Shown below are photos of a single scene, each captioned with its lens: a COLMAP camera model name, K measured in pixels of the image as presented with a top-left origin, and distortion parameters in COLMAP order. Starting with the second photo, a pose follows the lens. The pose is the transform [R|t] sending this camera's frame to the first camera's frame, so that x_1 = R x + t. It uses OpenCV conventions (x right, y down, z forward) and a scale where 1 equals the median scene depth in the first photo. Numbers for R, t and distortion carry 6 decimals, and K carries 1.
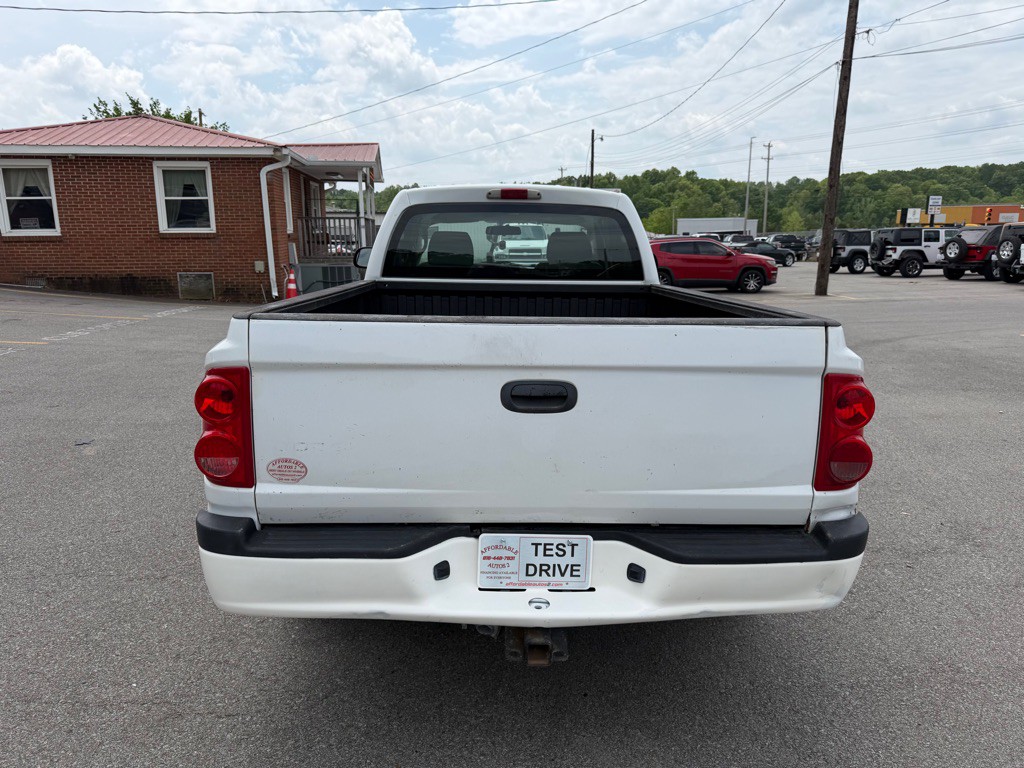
lens RADIAL K [[720.4, 0, 508.1], [0, 720.4, 403.7], [0, 0, 1]] dist [0.017918, -0.032393]
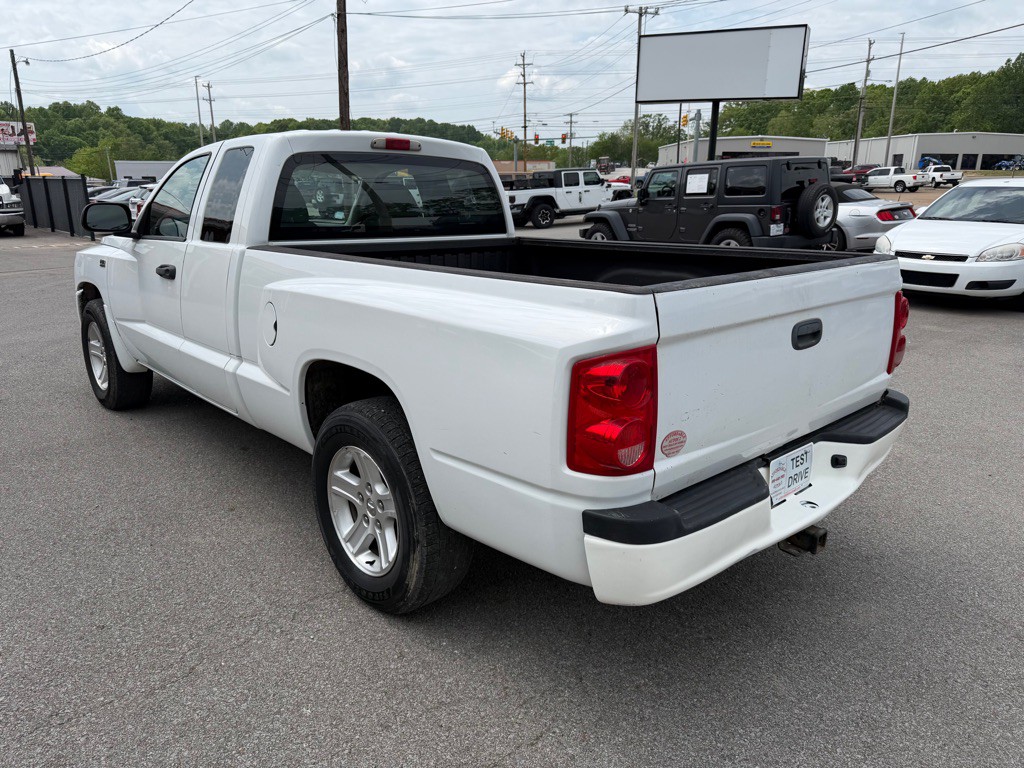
lens RADIAL K [[720.4, 0, 516.3], [0, 720.4, 393.5], [0, 0, 1]] dist [0.017918, -0.032393]
pose [[0.748633, -0.182126, 0.637478, -0.128623], [0.145093, 0.983227, 0.110513, -0.013512], [-0.646913, 0.009760, 0.762502, 0.047114]]
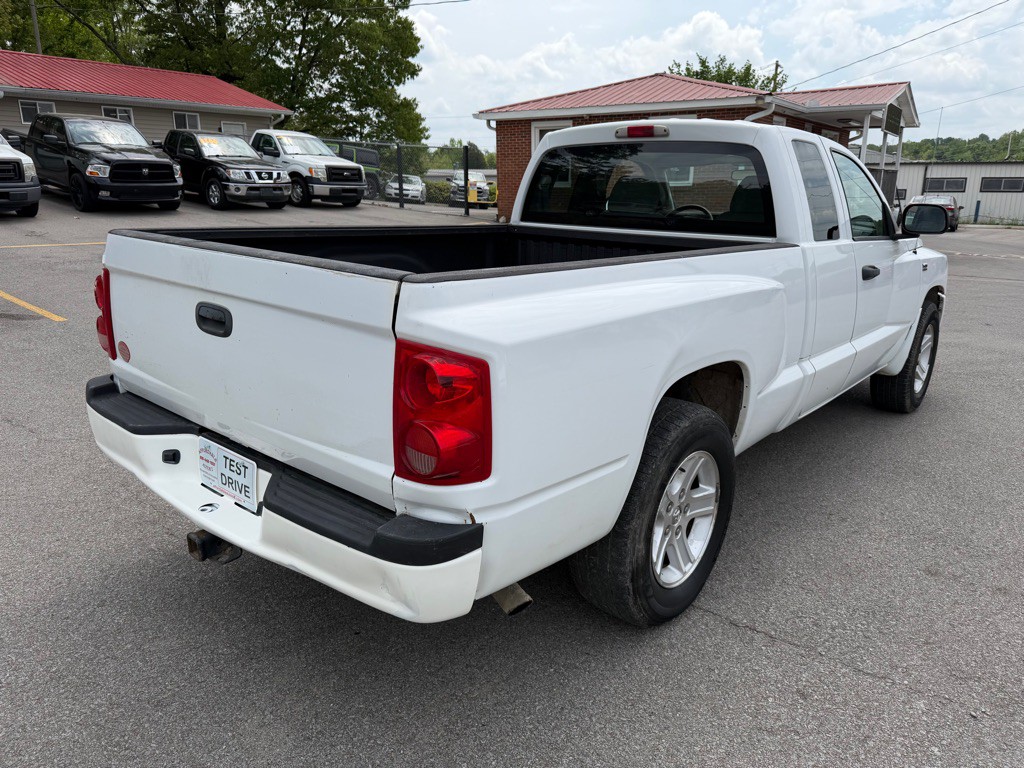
lens RADIAL K [[720.4, 0, 509.9], [0, 720.4, 401.7], [0, 0, 1]] dist [0.017918, -0.032393]
pose [[0.740185, 0.198276, -0.642505, 0.127646], [-0.162596, 0.979957, 0.115097, -0.010073], [0.652448, 0.019276, 0.757588, 0.055708]]
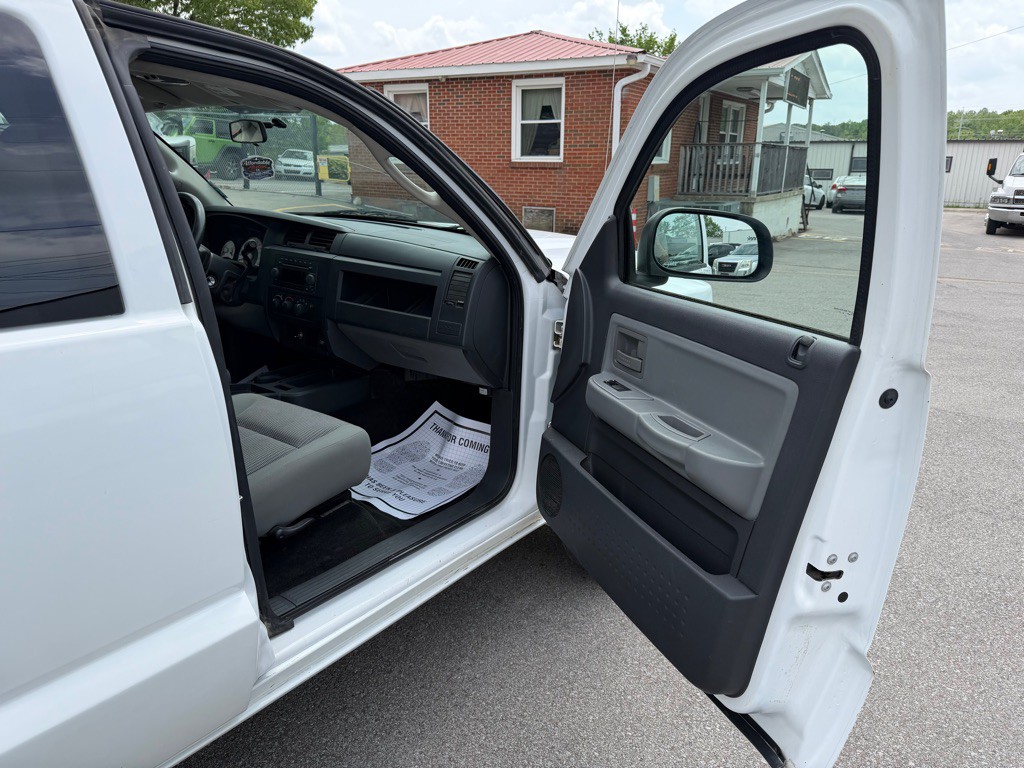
lens RADIAL K [[720.4, 0, 519.2], [0, 720.4, 410.8], [0, 0, 1]] dist [0.017918, -0.032393]
pose [[0.789914, 0.209138, -0.576452, 0.122526], [-0.155291, 0.977626, 0.141889, -0.057617], [0.593229, -0.022562, 0.804718, 0.257080]]
